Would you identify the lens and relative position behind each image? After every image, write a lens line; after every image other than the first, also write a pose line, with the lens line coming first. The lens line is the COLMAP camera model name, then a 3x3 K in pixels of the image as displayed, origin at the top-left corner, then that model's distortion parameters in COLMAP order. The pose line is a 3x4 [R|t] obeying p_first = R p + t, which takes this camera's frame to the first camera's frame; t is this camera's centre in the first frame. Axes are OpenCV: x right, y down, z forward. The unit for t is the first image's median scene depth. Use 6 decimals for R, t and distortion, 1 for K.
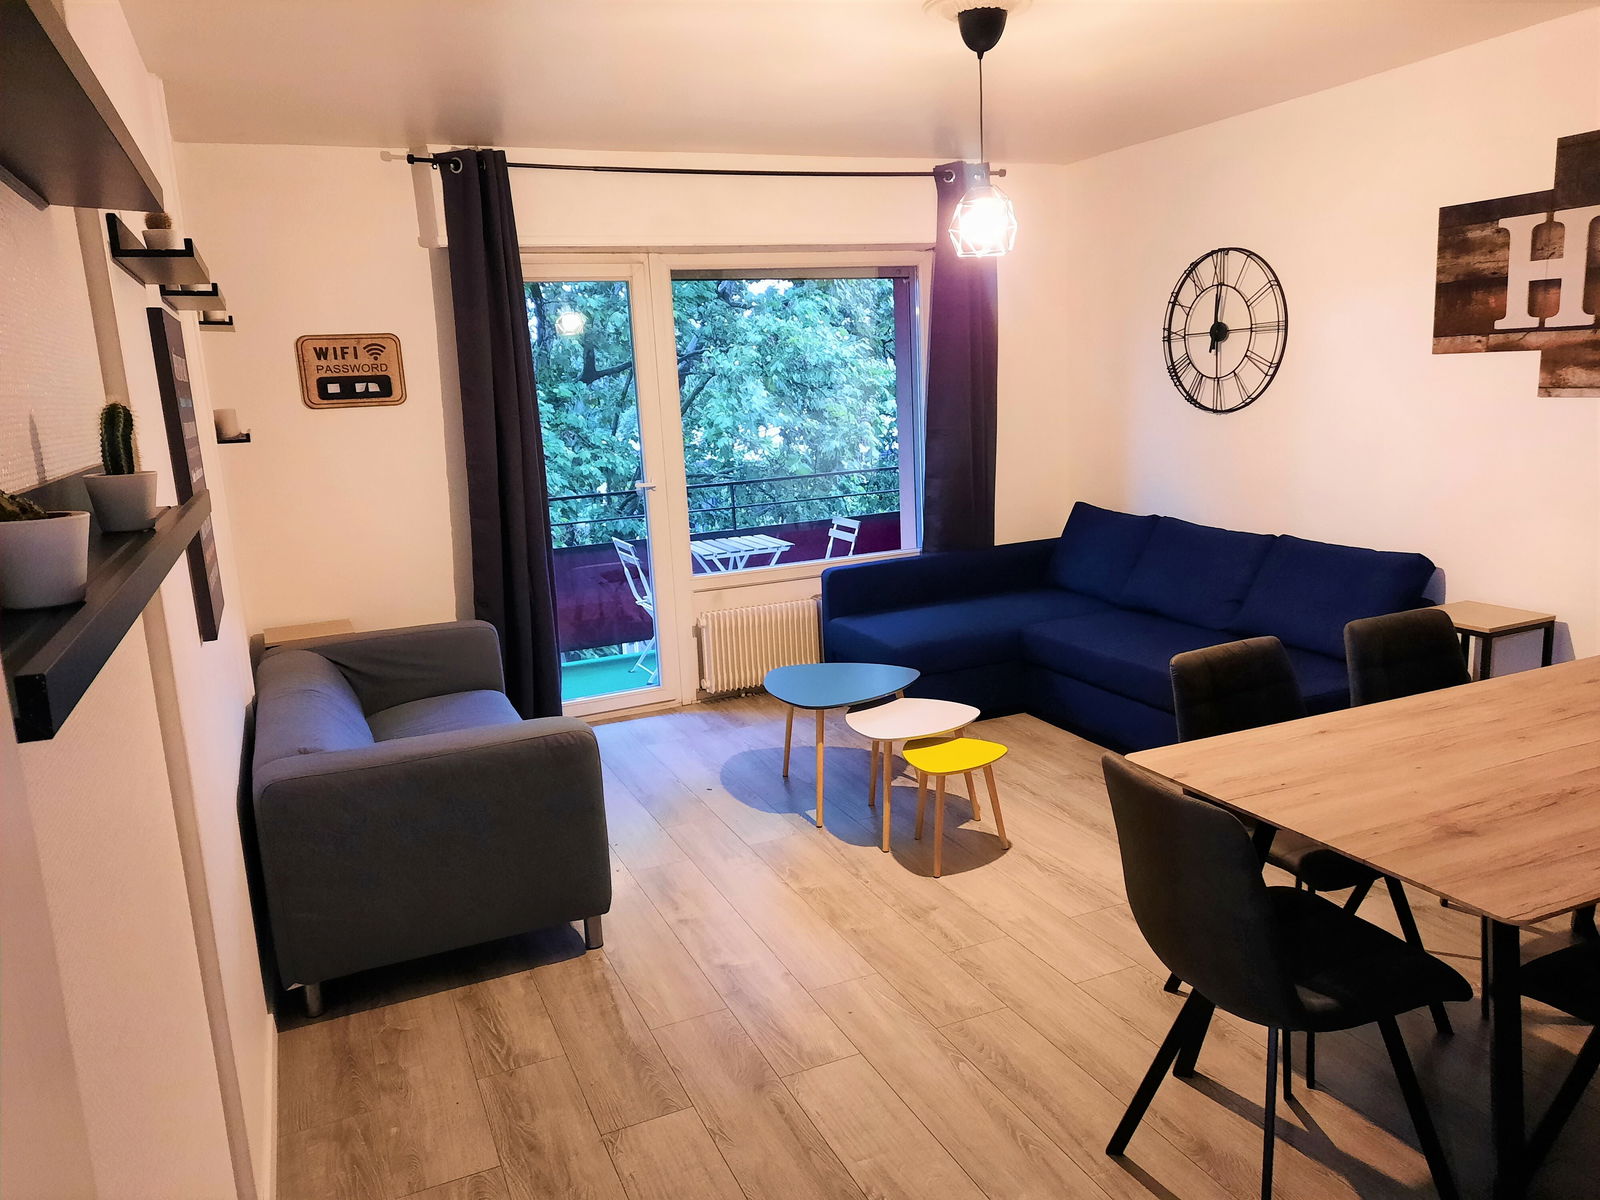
lens RADIAL K [[1161.4, 0, 800.0], [0, 1161.4, 600.3], [0, 0, 1]] dist [0.037443, 0.002266]
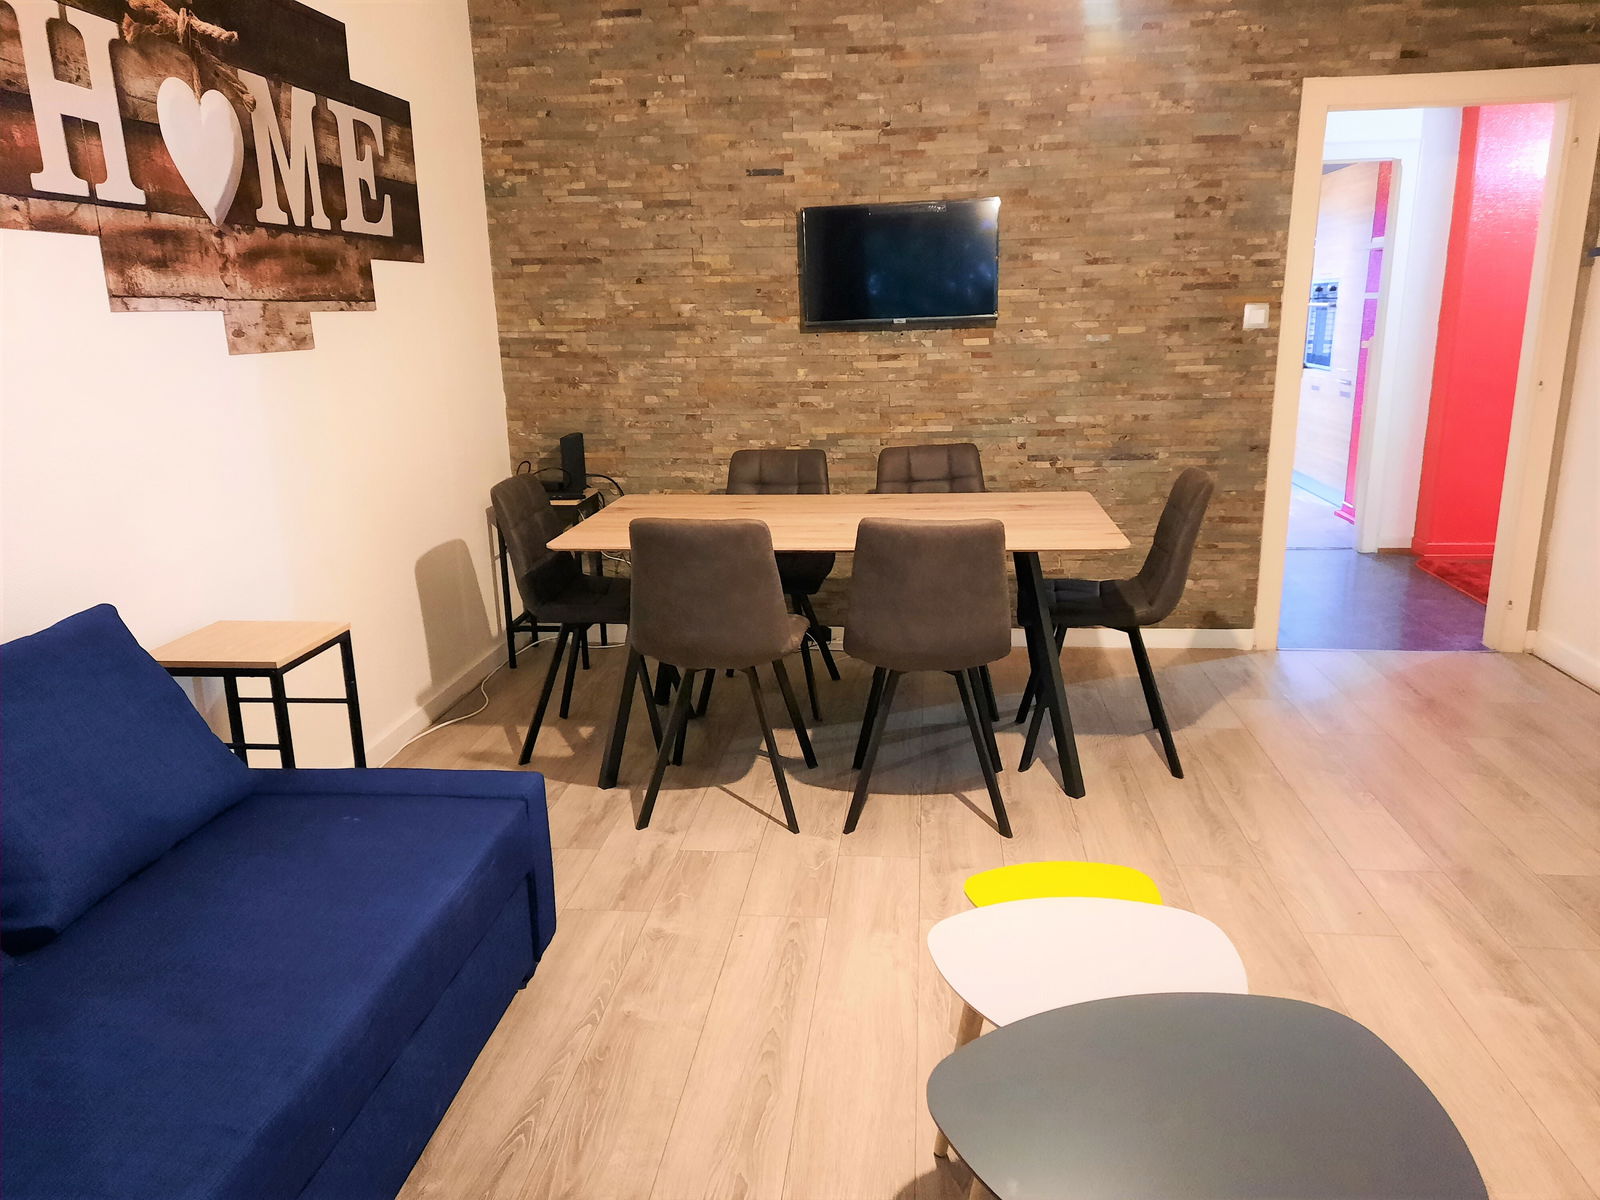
lens RADIAL K [[1161.4, 0, 797.9], [0, 1161.4, 600.7], [0, 0, 1]] dist [0.037443, 0.002266]
pose [[-0.862812, -0.062077, 0.501699, -0.023199], [0.160610, 0.907351, 0.388483, -0.221771], [-0.479332, 0.415766, -0.772903, 1.400532]]
